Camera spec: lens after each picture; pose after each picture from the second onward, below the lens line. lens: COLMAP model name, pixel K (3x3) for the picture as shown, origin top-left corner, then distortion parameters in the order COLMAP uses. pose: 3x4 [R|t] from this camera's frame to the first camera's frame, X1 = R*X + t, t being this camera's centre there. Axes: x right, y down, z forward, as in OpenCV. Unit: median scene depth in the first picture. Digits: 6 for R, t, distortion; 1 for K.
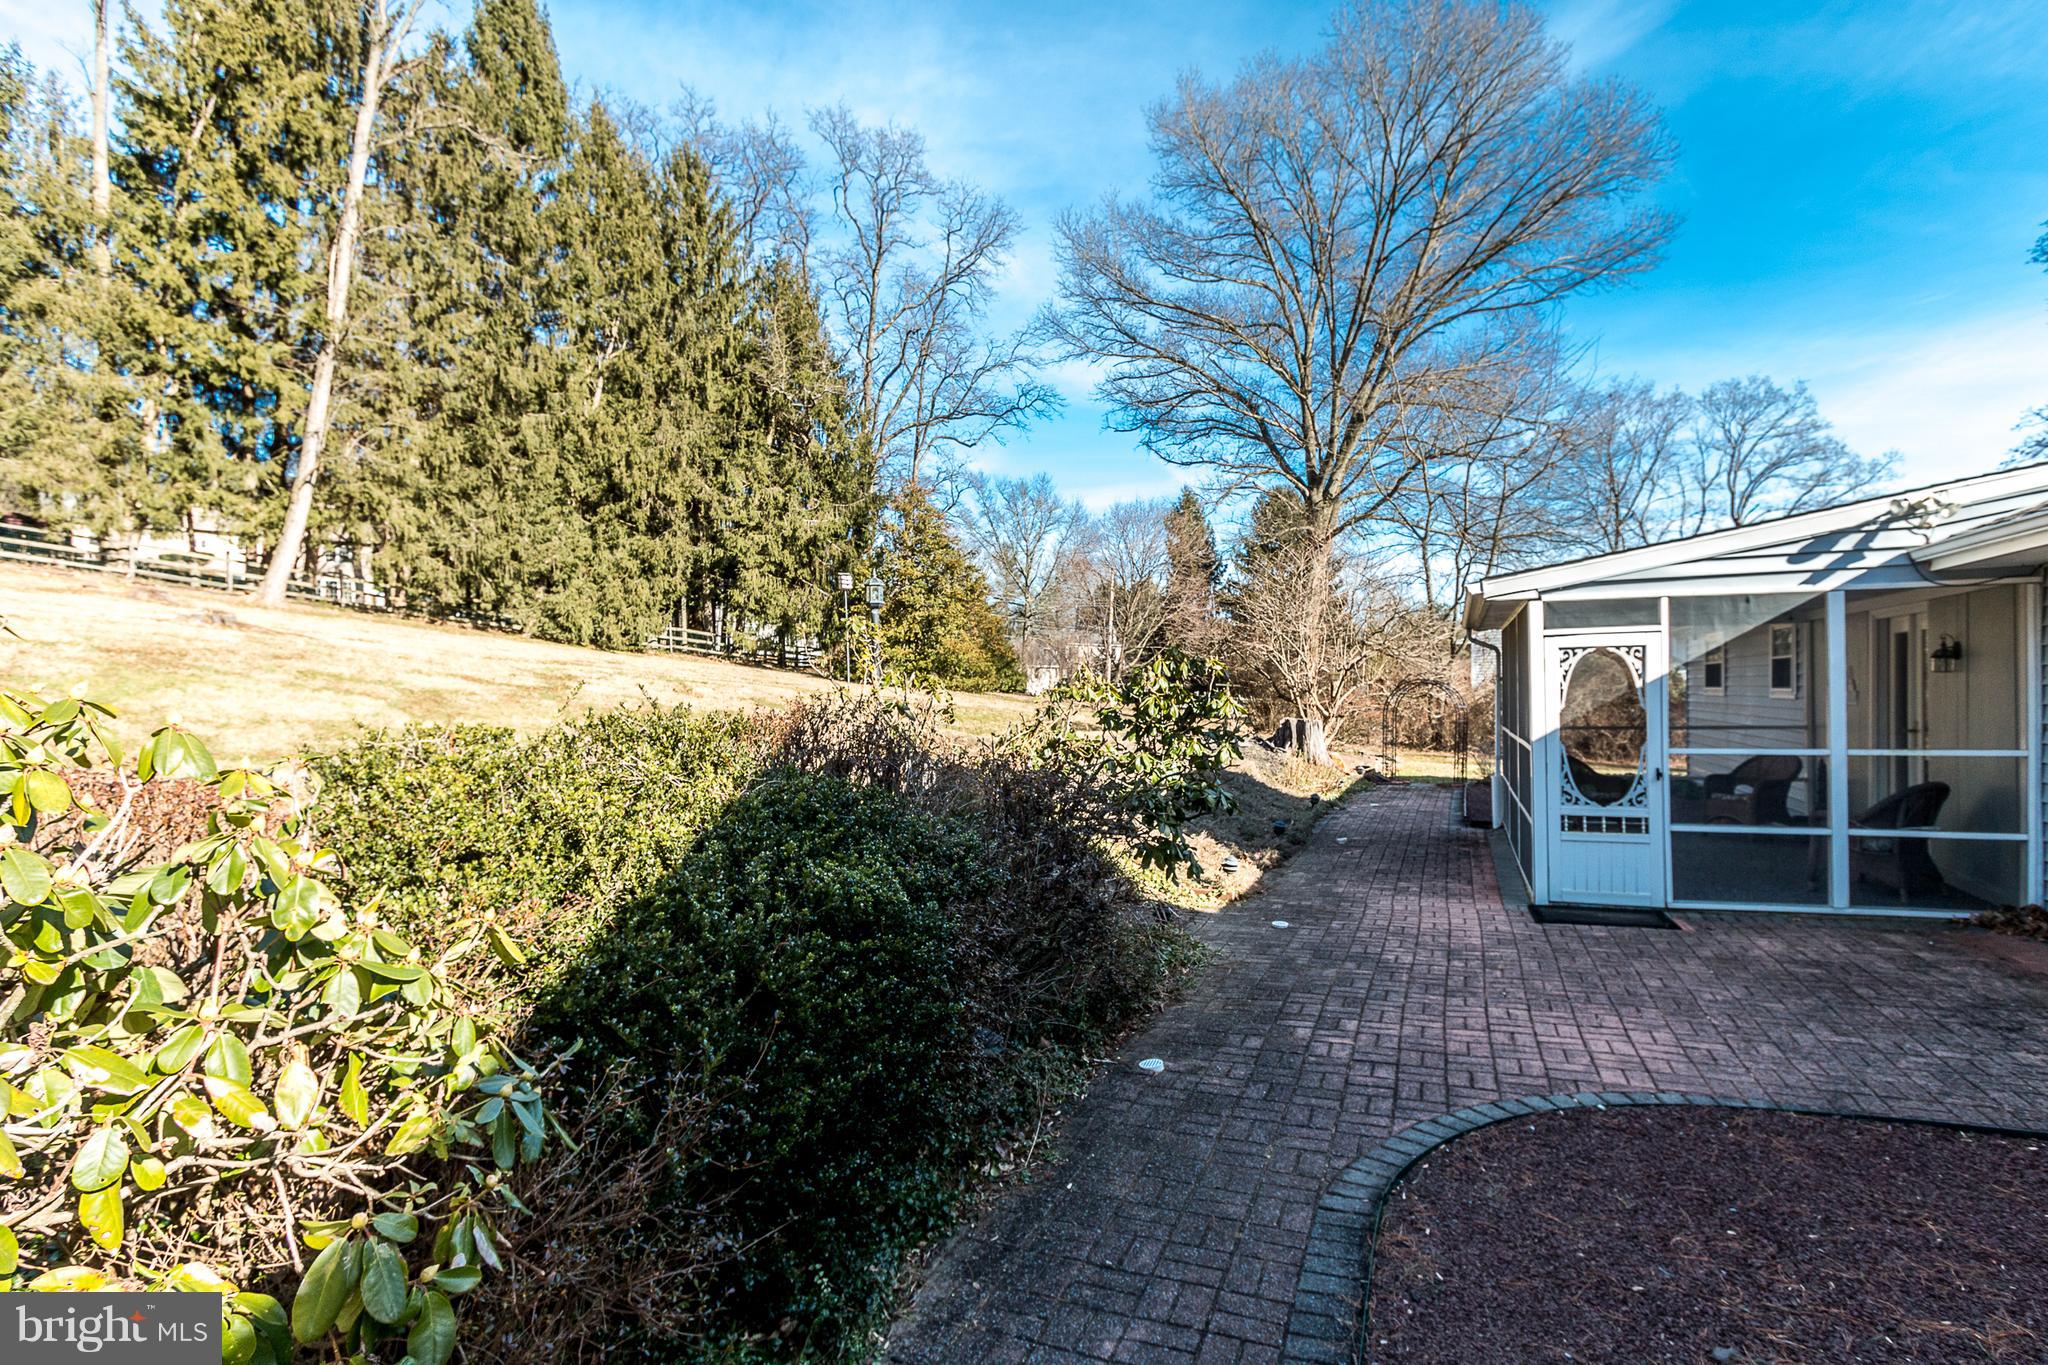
lens RADIAL K [[1030.2, 0, 1053.4], [0, 1030.2, 661.6], [0, 0, 1]] dist [-0.007709, -0.000369]
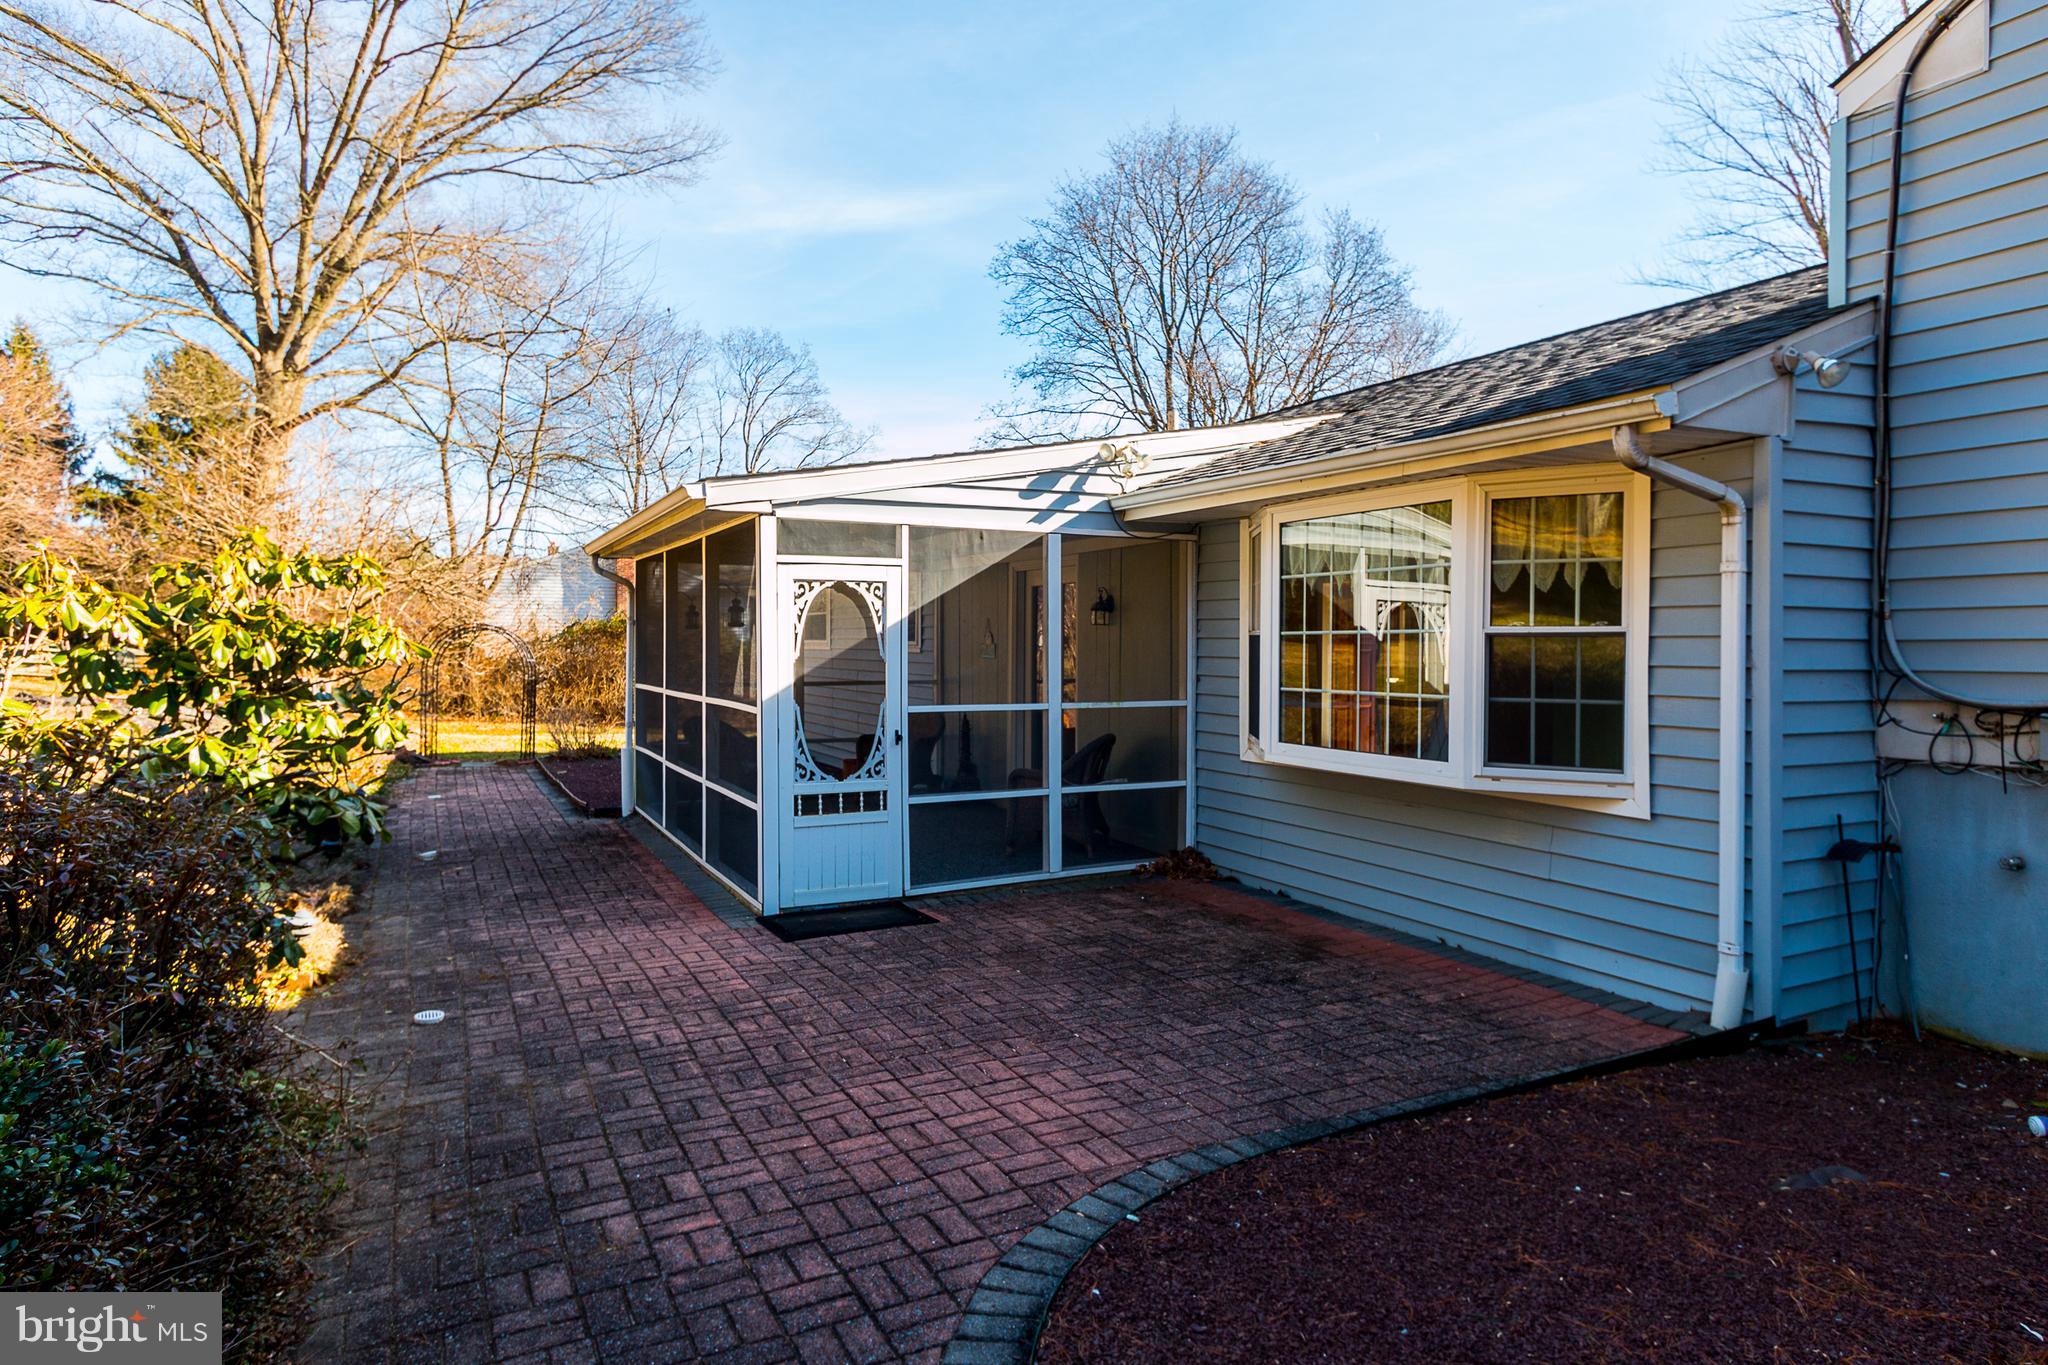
lens RADIAL K [[1209.8, 0, 1040.7], [0, 1209.8, 646.9], [0, 0, 1]] dist [0.001074, -0.002544]
pose [[0.664120, 0.014141, 0.747492, -0.064963], [-0.035949, 0.999269, 0.013036, 0.019440], [-0.746761, -0.035529, 0.664143, 0.263331]]
